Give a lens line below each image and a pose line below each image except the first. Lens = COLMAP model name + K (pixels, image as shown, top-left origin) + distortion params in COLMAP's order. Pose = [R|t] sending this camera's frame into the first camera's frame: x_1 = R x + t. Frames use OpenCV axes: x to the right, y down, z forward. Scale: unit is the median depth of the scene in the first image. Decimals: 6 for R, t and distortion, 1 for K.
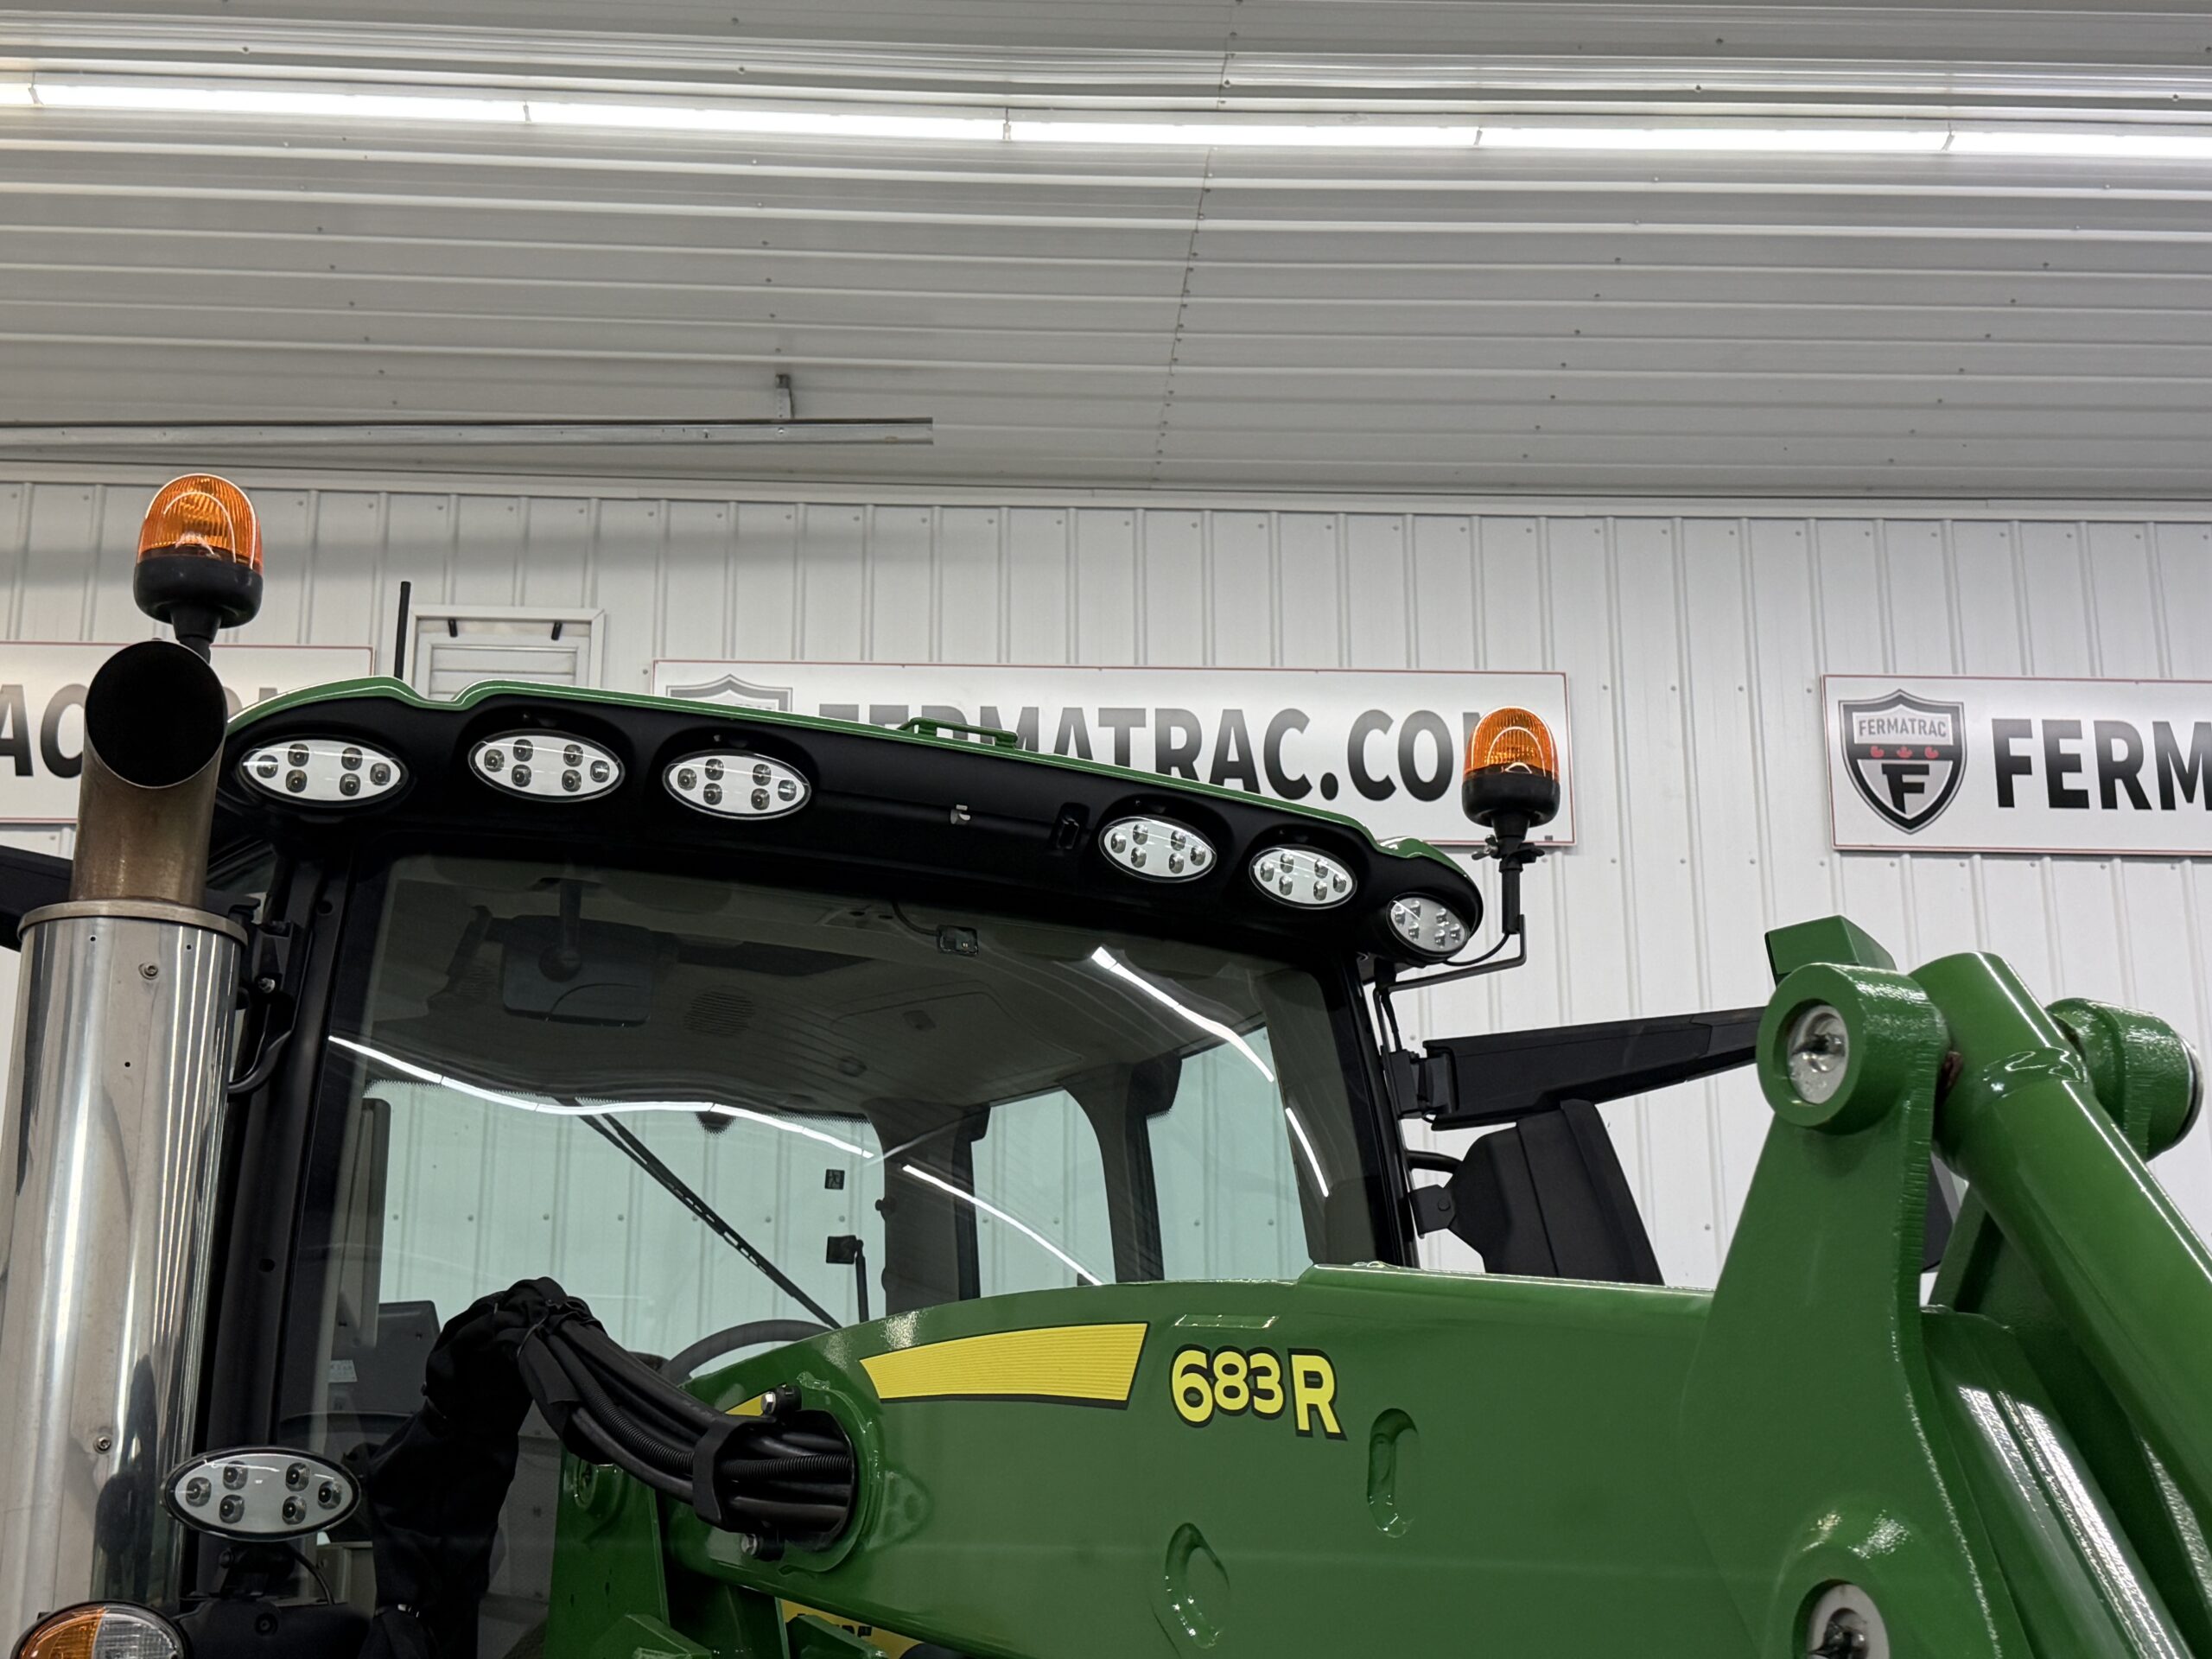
lens RADIAL K [[2949.0, 0, 1106.0], [0, 2949.0, 829.5], [0, 0, 1]] dist [0.069659, -0.004598]
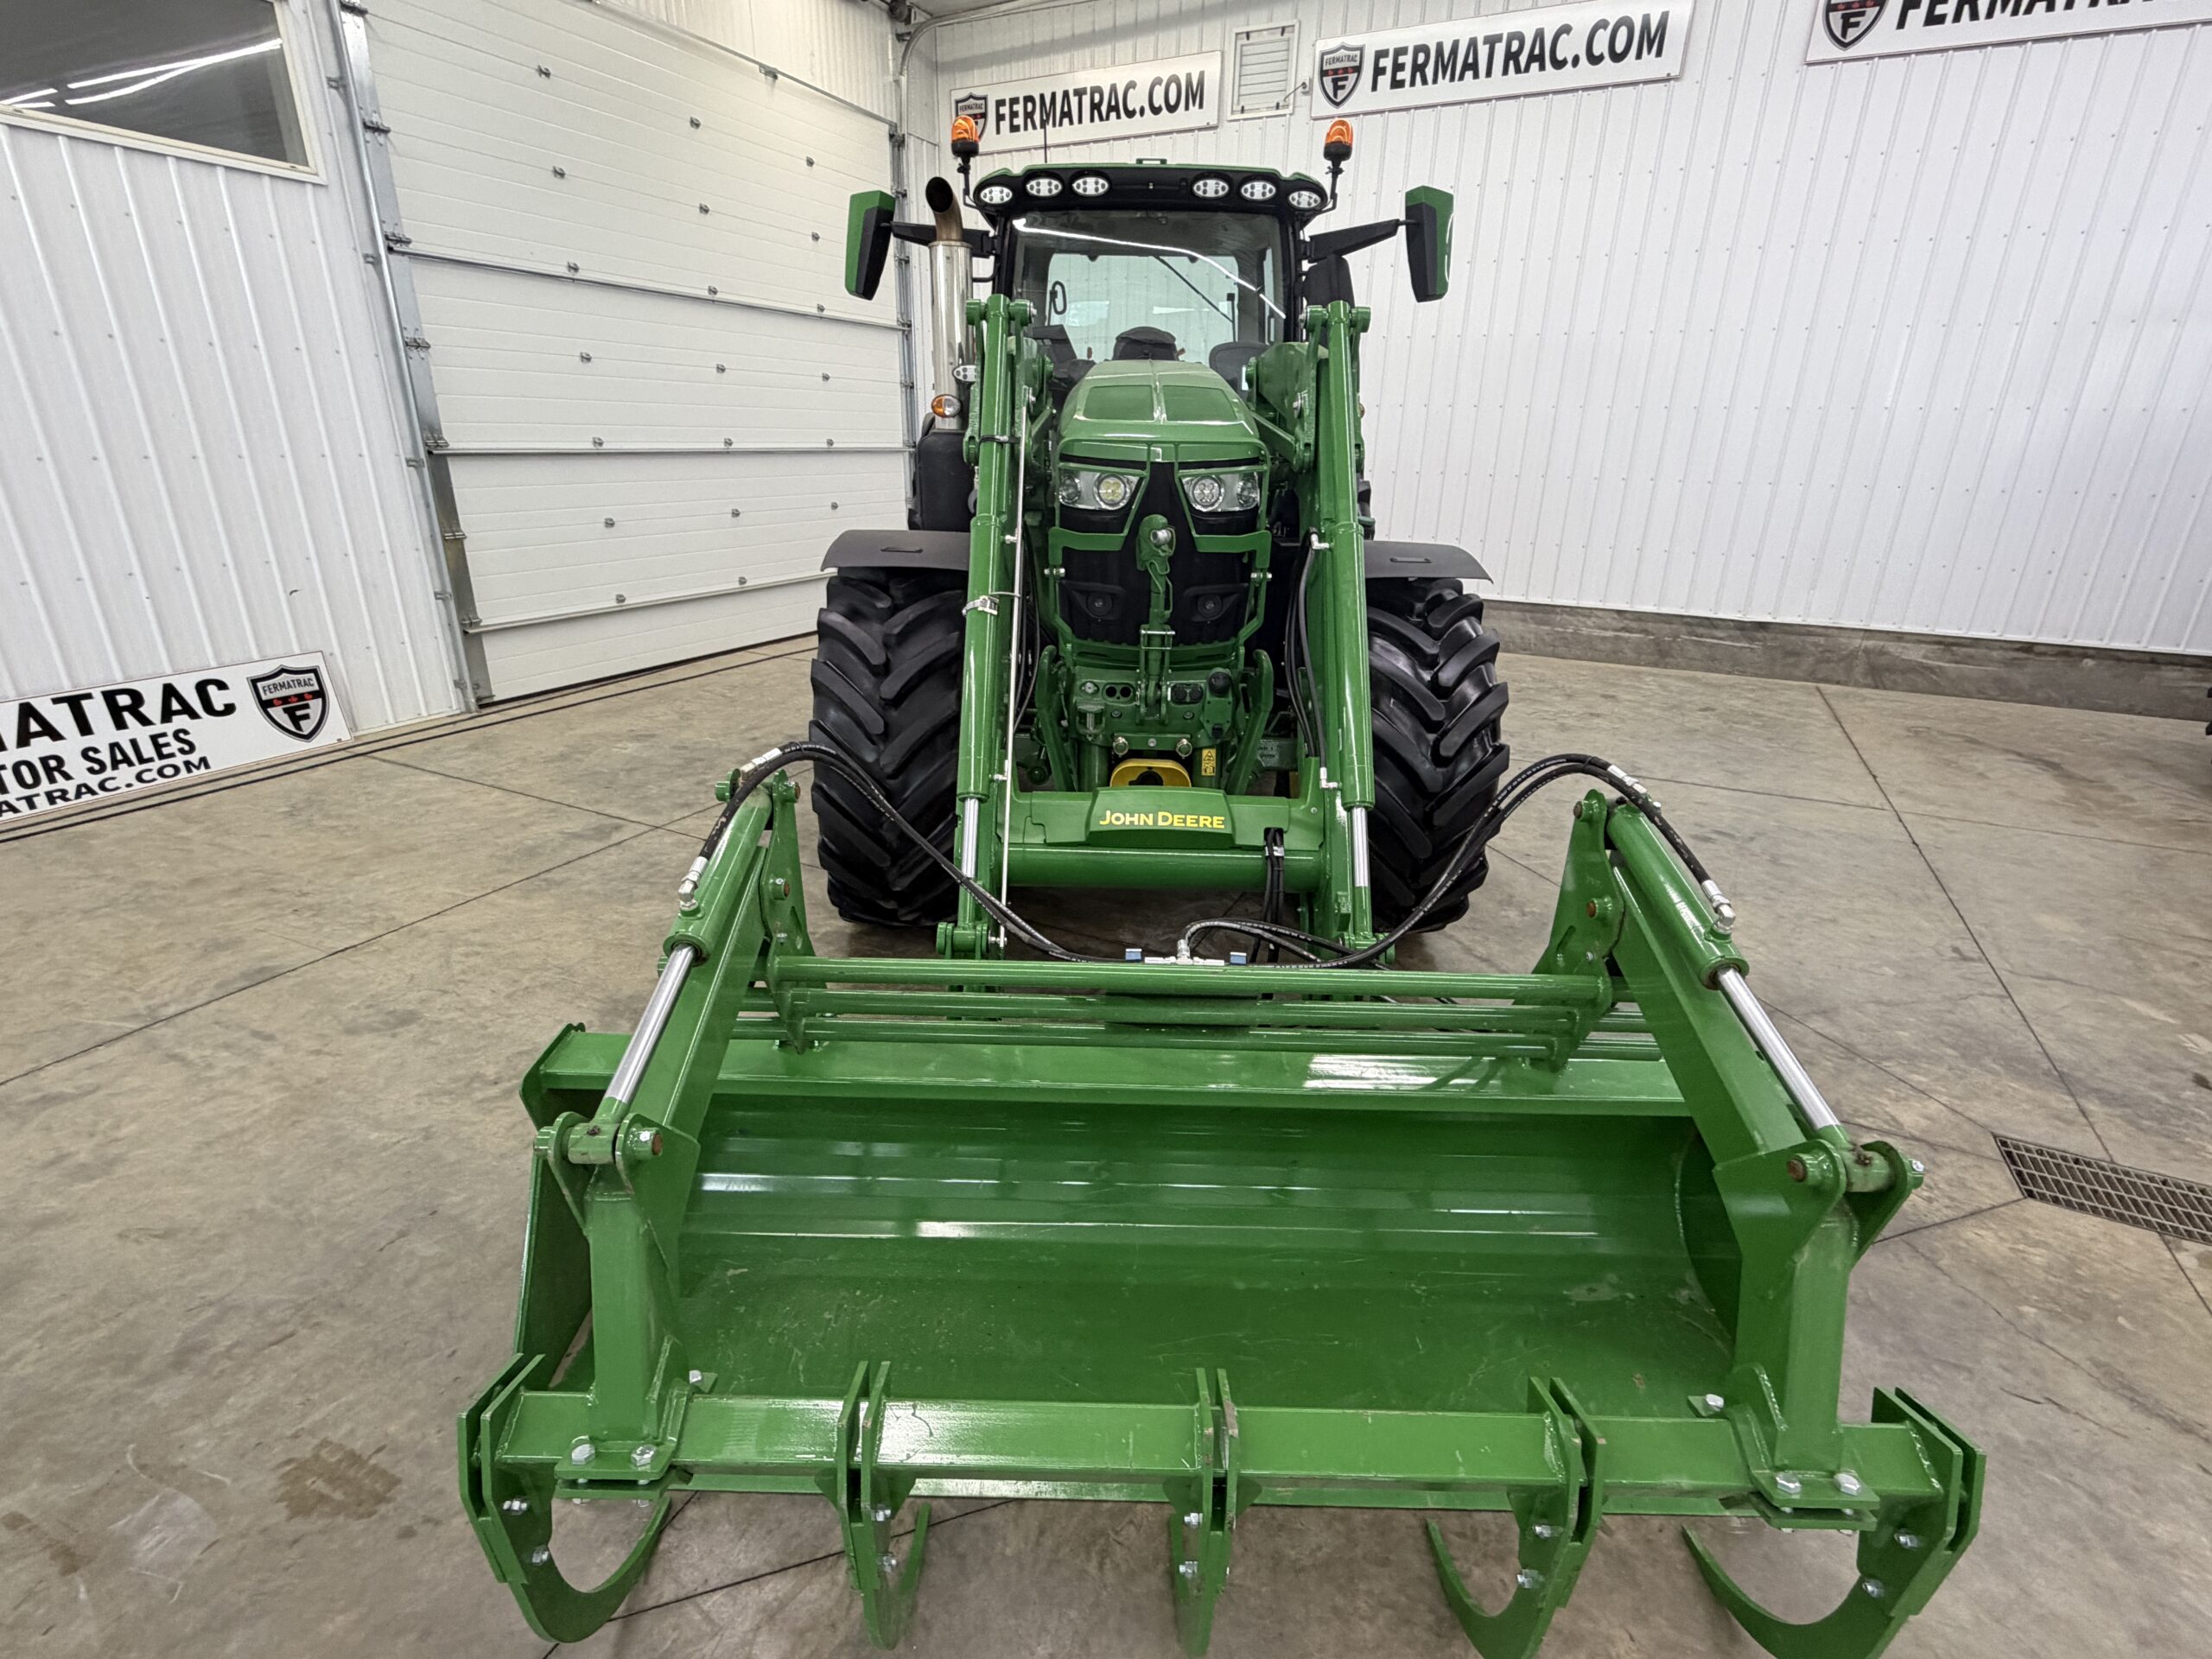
lens RADIAL K [[1030.7, 0, 1106.0], [0, 1030.7, 829.5], [0, 0, 1]] dist [-0.000400, 0.000052]
pose [[0.873699, 0.191201, -0.447317, 0.580984], [0.119298, 0.807230, 0.578054, -0.098273], [0.471612, -0.558410, 0.682466, -0.372031]]
